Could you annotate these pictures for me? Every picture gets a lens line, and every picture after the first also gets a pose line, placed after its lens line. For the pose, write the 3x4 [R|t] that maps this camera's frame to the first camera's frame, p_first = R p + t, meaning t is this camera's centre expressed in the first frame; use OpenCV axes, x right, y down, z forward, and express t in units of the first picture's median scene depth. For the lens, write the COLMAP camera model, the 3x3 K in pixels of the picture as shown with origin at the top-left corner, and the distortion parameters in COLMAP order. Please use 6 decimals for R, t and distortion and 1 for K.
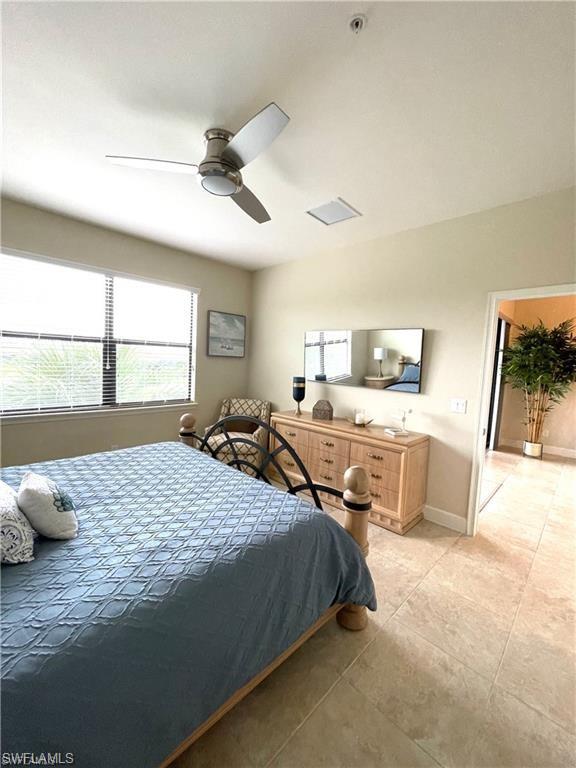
lens RADIAL K [[307.0, 0, 286.5], [0, 307.0, 380.6], [0, 0, 1]] dist [-0.003717, -0.000285]
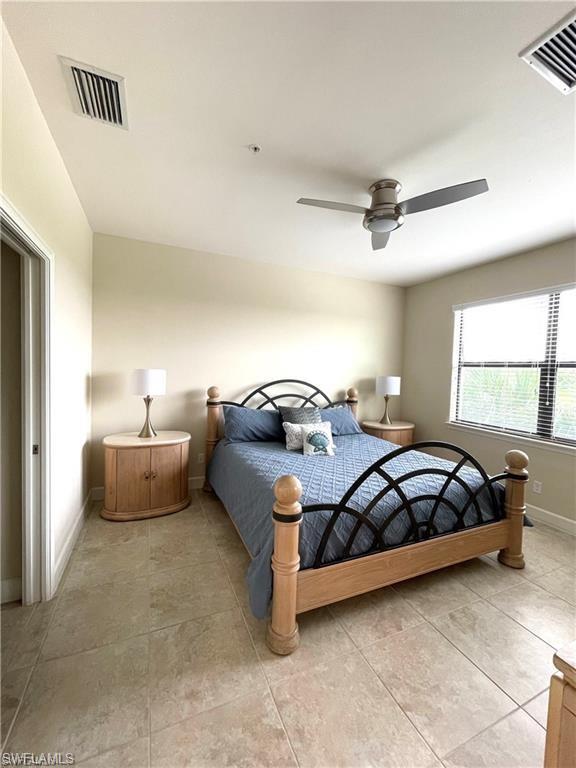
lens RADIAL K [[307.0, 0, 287.8], [0, 307.0, 384.6], [0, 0, 1]] dist [-0.003717, -0.000285]
pose [[-0.350277, -0.006308, -0.936625, 0.537625], [-0.107516, 0.993638, 0.033516, -0.020033], [0.930455, 0.112442, -0.348726, 0.616991]]
